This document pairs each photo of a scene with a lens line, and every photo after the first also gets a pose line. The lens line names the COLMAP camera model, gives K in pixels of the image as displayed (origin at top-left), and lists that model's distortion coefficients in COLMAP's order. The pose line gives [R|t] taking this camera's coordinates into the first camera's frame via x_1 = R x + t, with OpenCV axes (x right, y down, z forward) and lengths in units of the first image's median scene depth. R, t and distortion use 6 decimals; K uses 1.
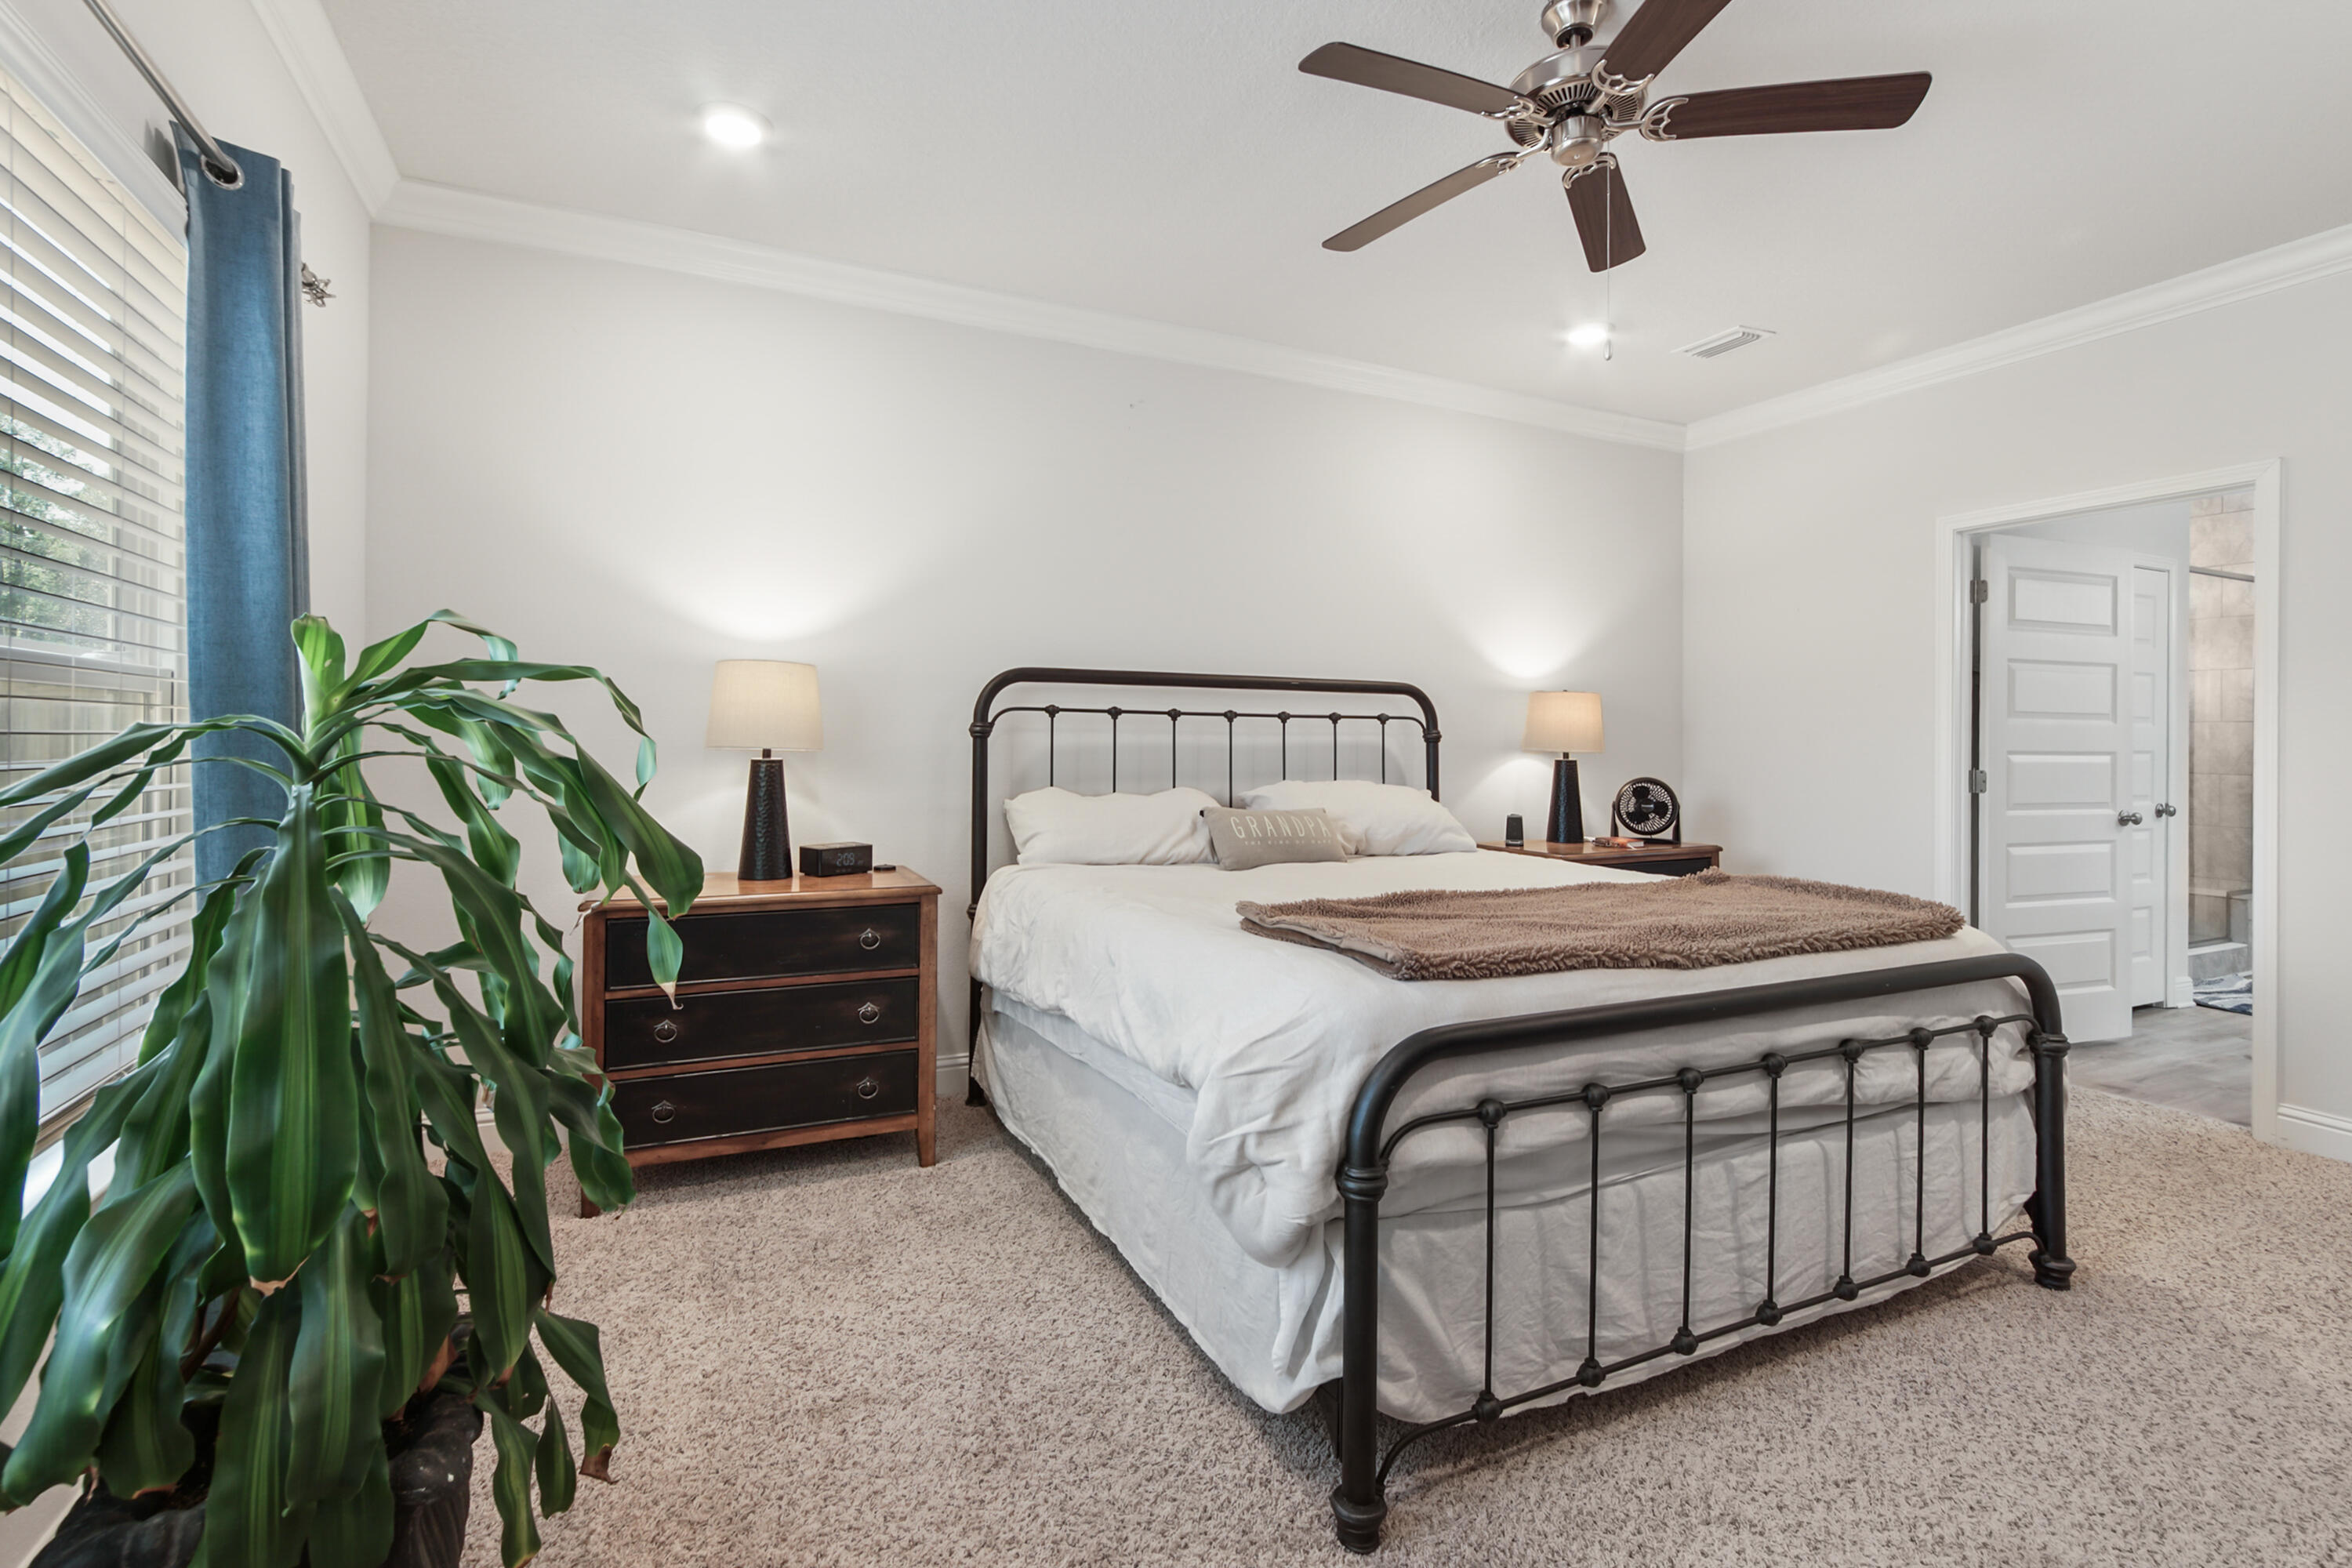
lens RADIAL K [[1046.5, 0, 1167.2], [0, 1046.5, 762.7], [0, 0, 1]] dist [-0.001685, 0.000182]
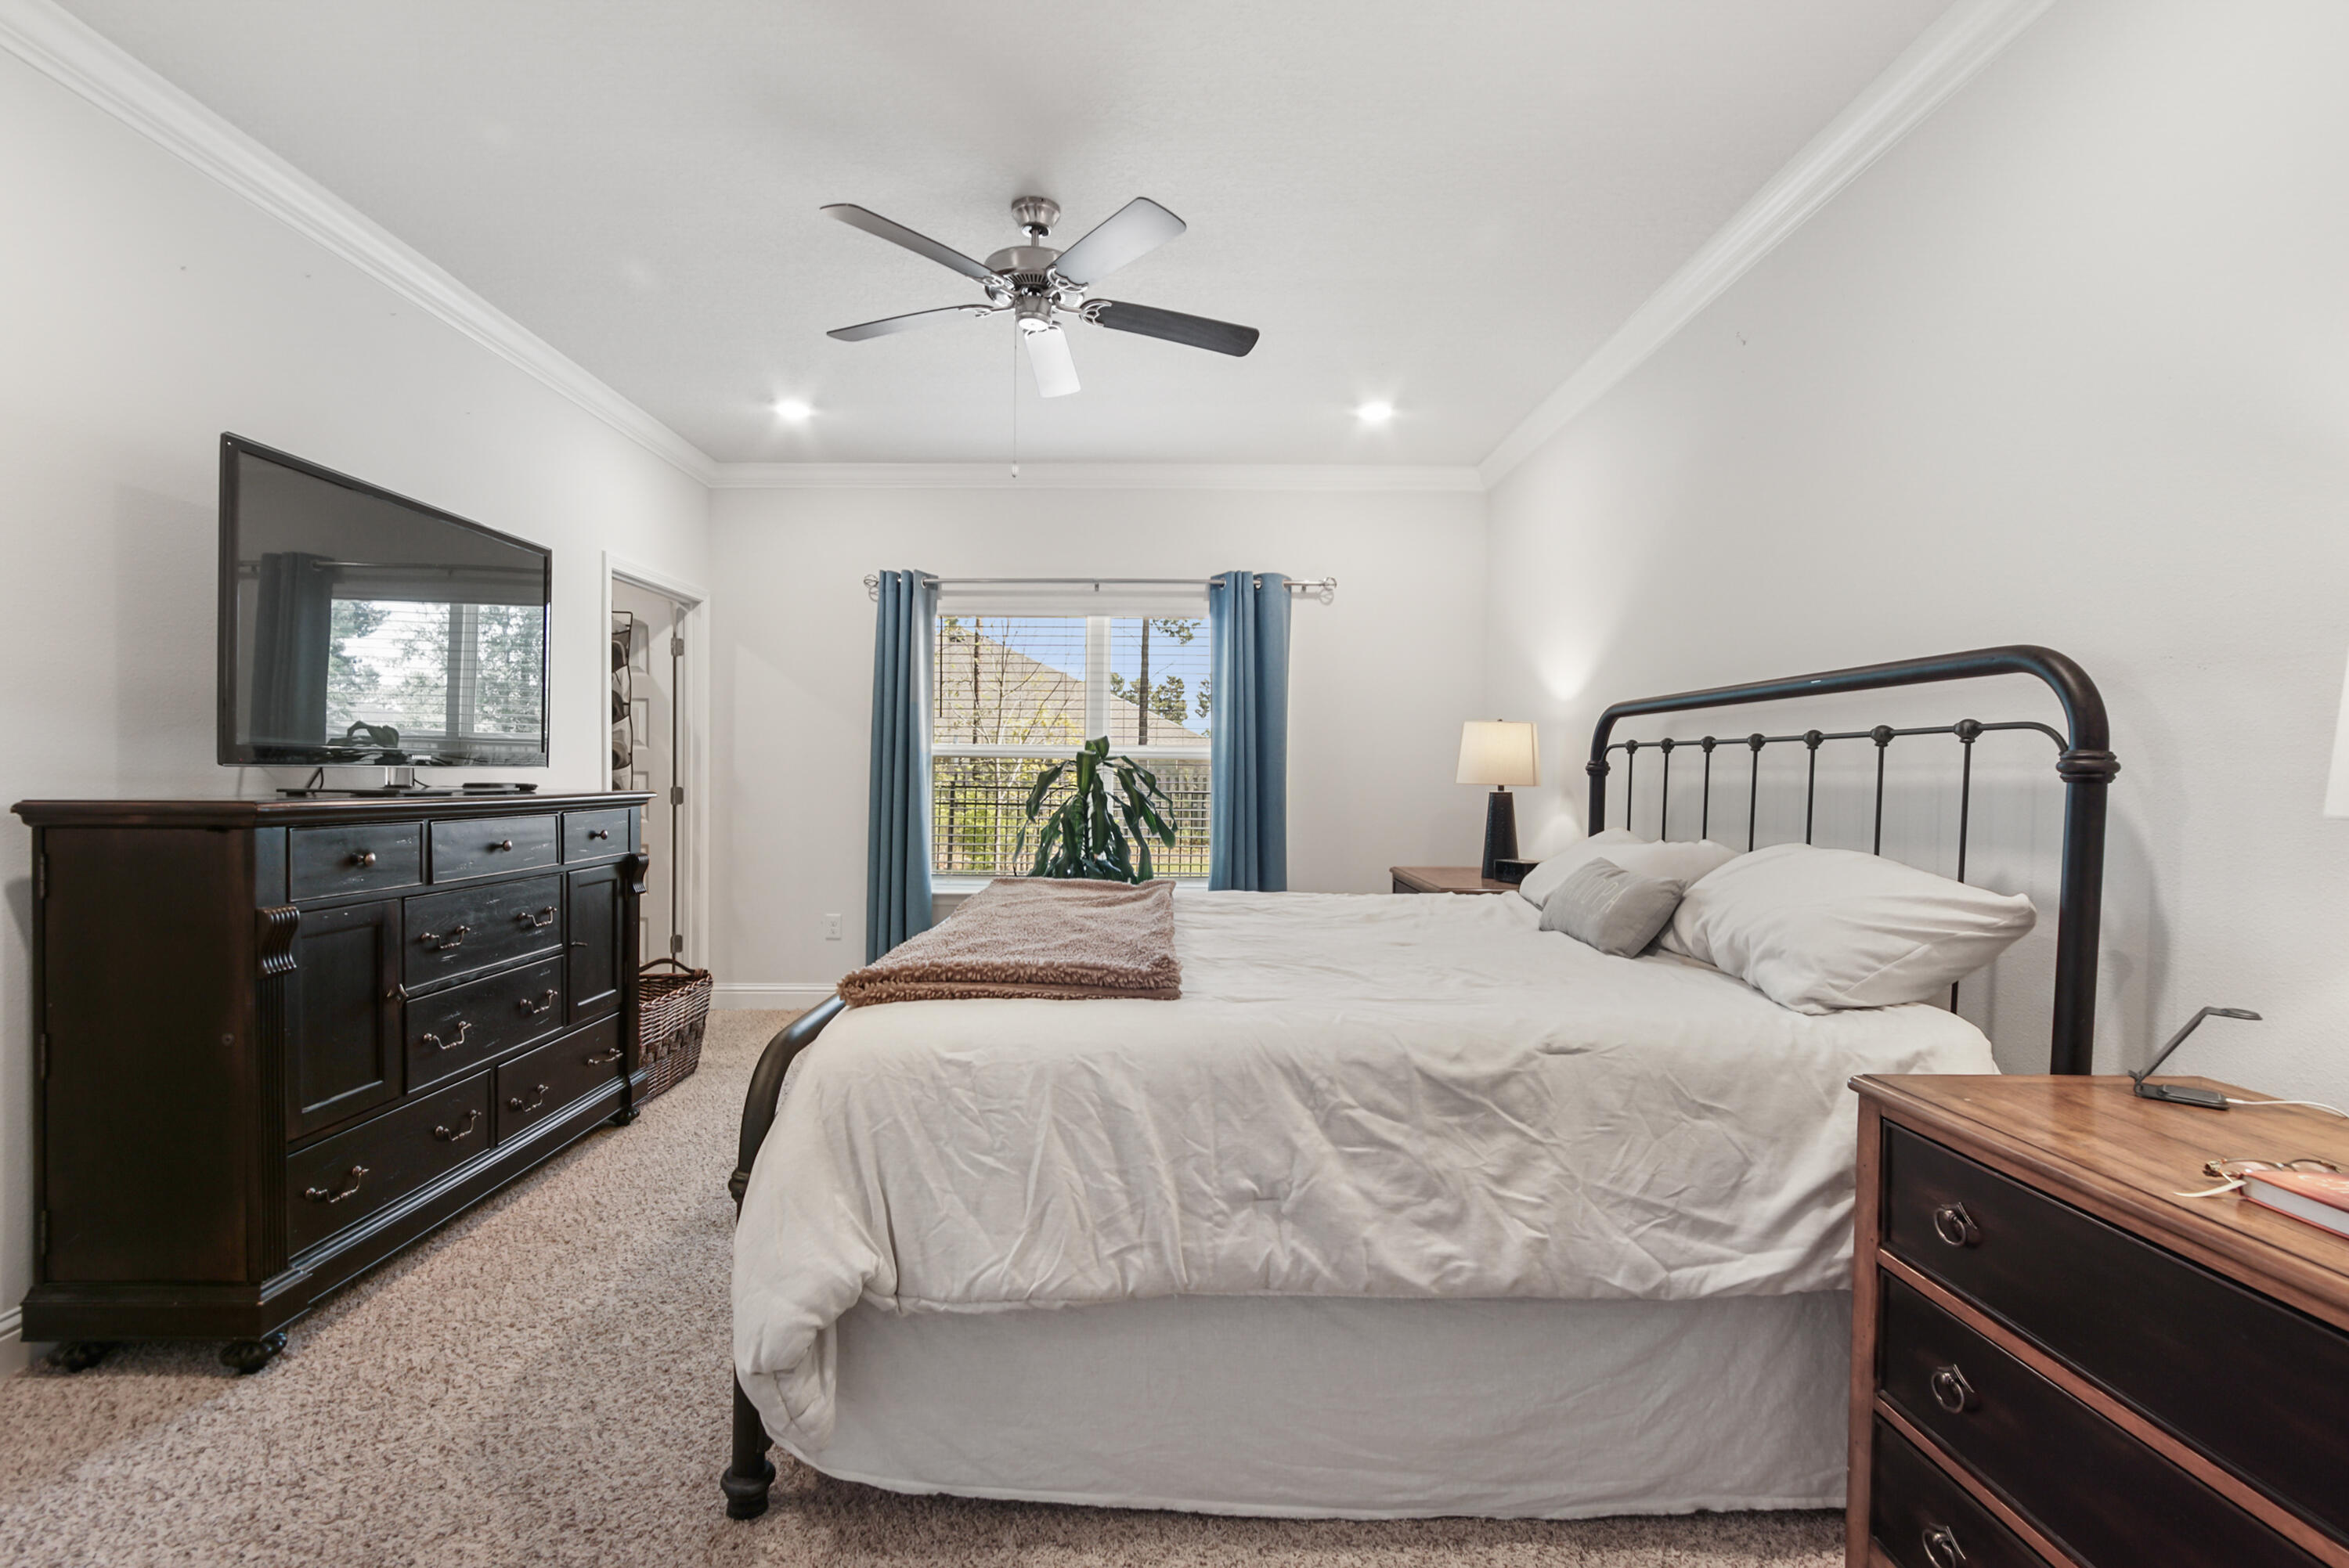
lens RADIAL K [[1050.3, 0, 1166.5], [0, 1050.3, 808.9], [0, 0, 1]] dist [-0.000431, 0.000159]
pose [[-0.433304, 0.017323, -0.901081, 0.825225], [-0.033031, 0.998838, 0.035086, -0.013022], [0.900642, 0.044967, -0.432228, 0.941167]]
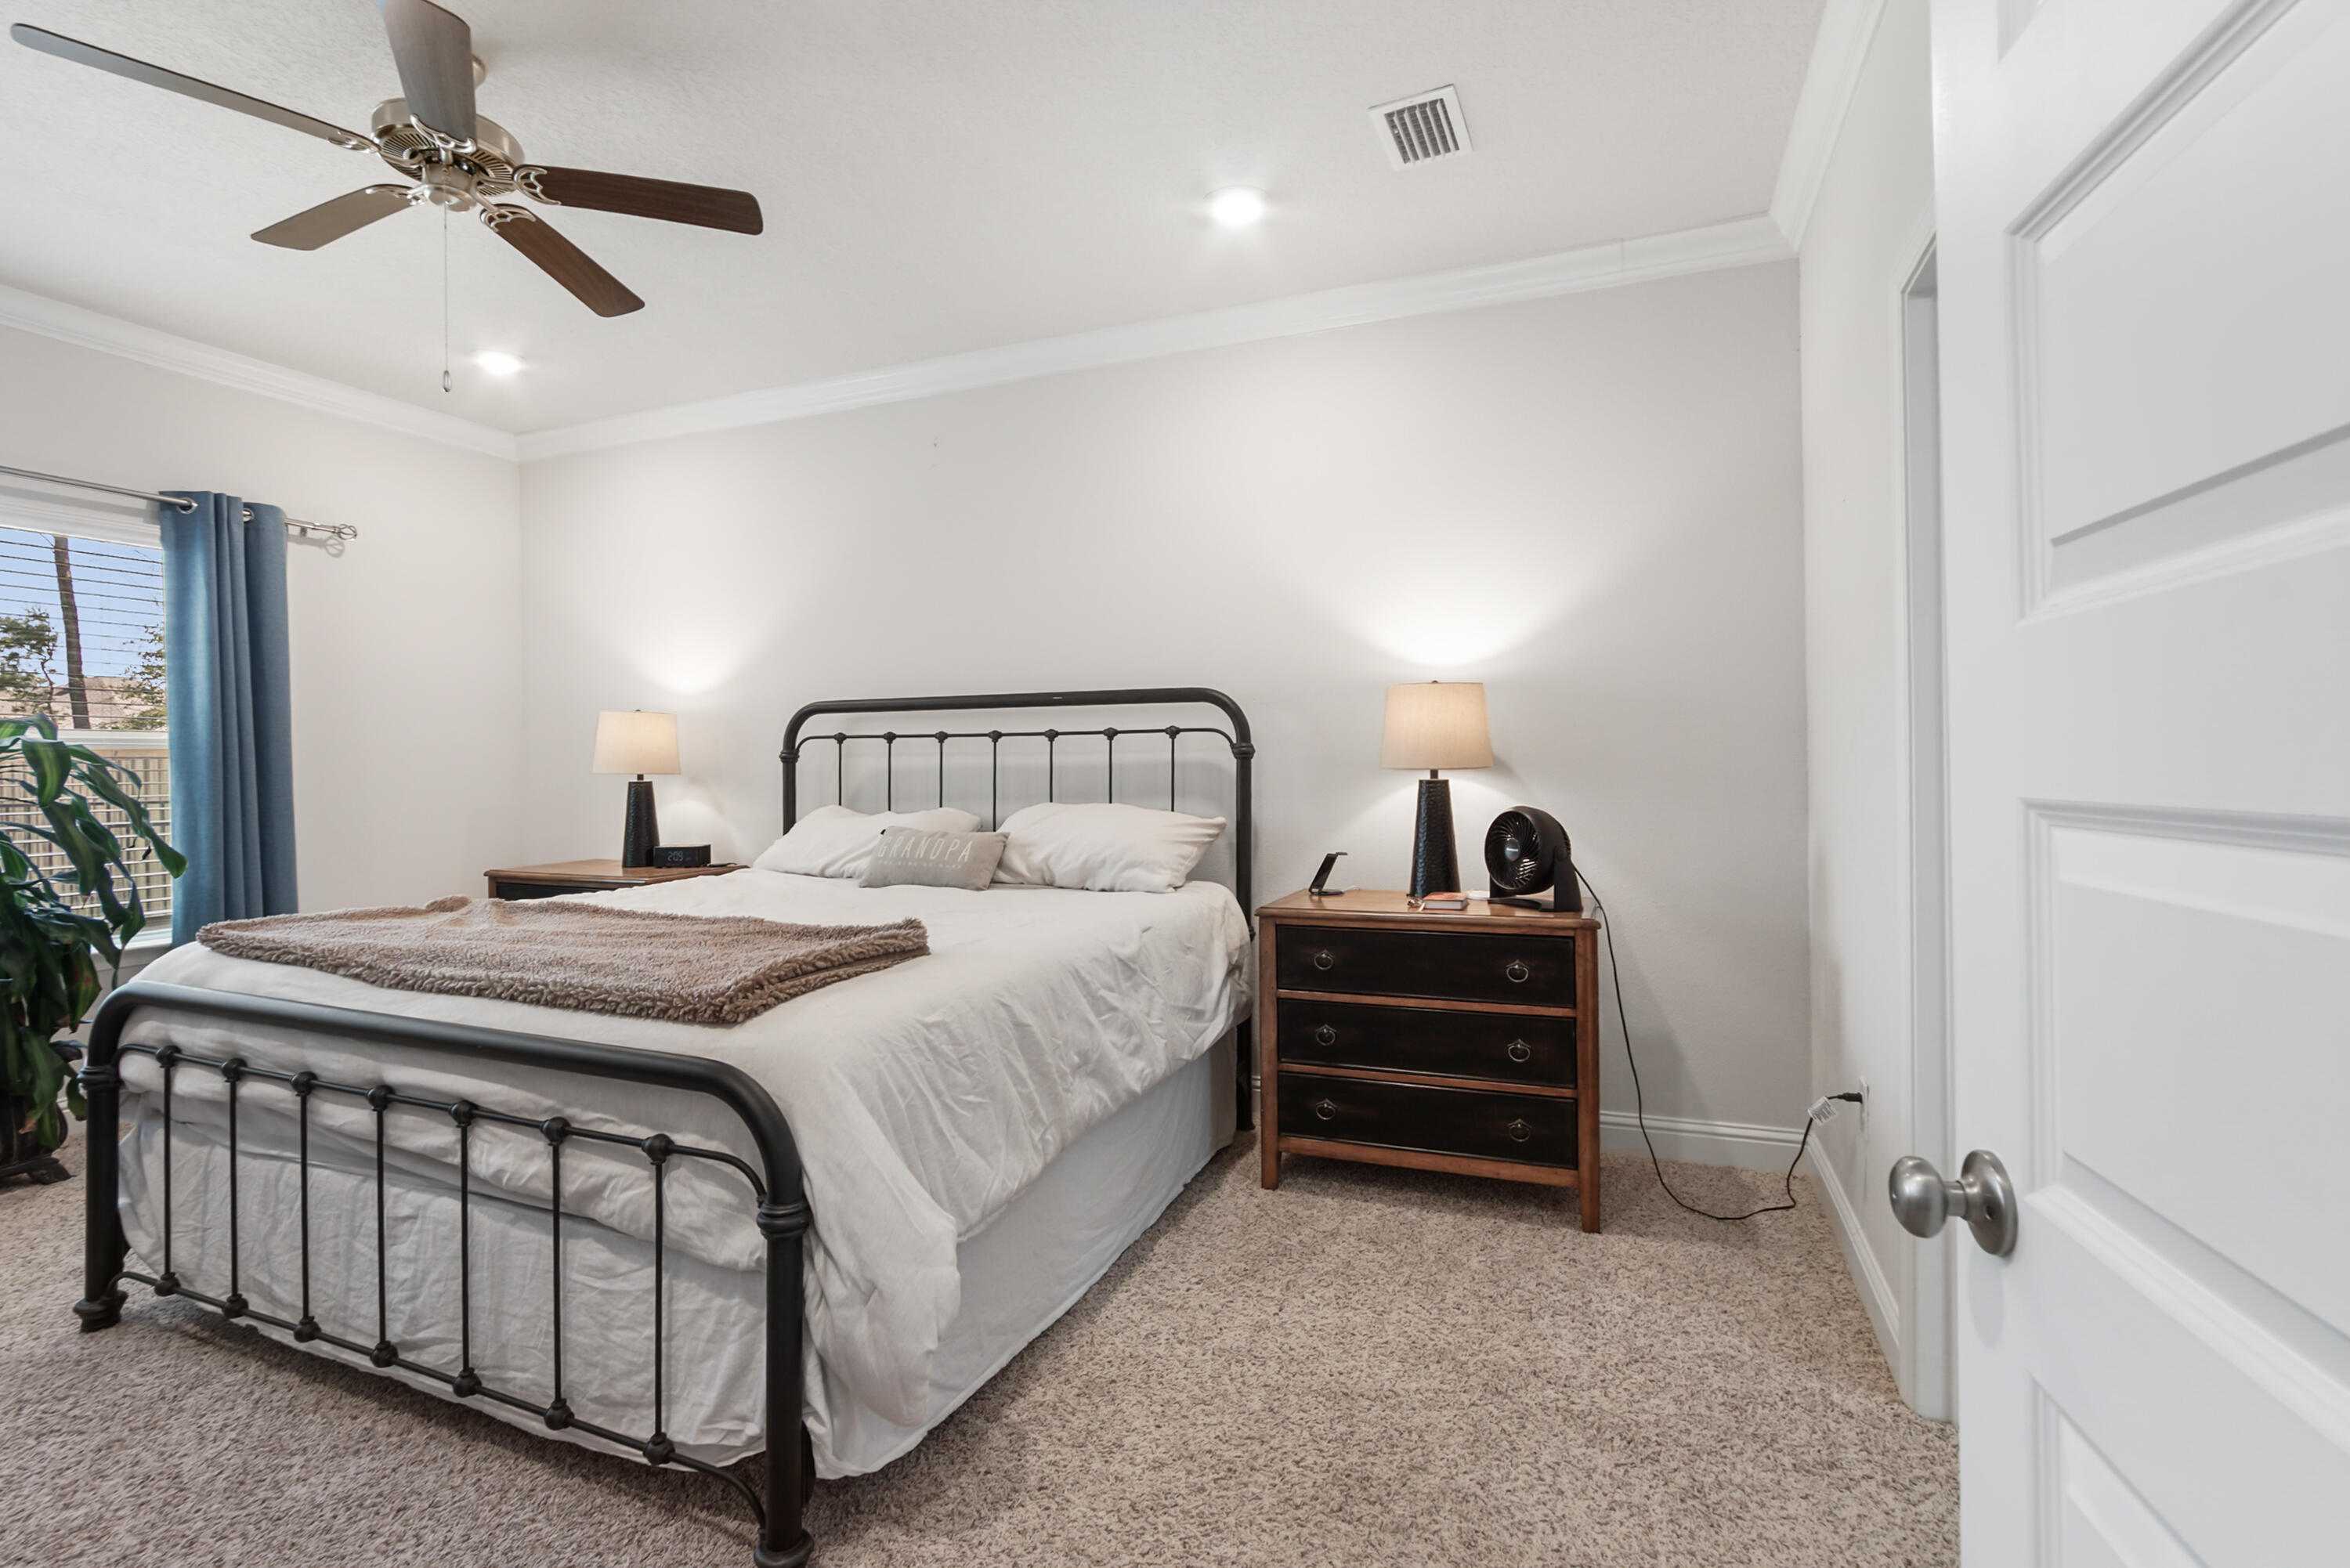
lens RADIAL K [[1094.0, 0, 1160.3], [0, 1094.0, 778.7], [0, 0, 1]] dist [-0.000066, 0.000669]
pose [[0.662119, -0.005177, -0.749380, 0.914012], [0.001553, 0.999983, -0.005536, 0.000581], [0.749397, 0.002502, 0.662117, 0.437655]]
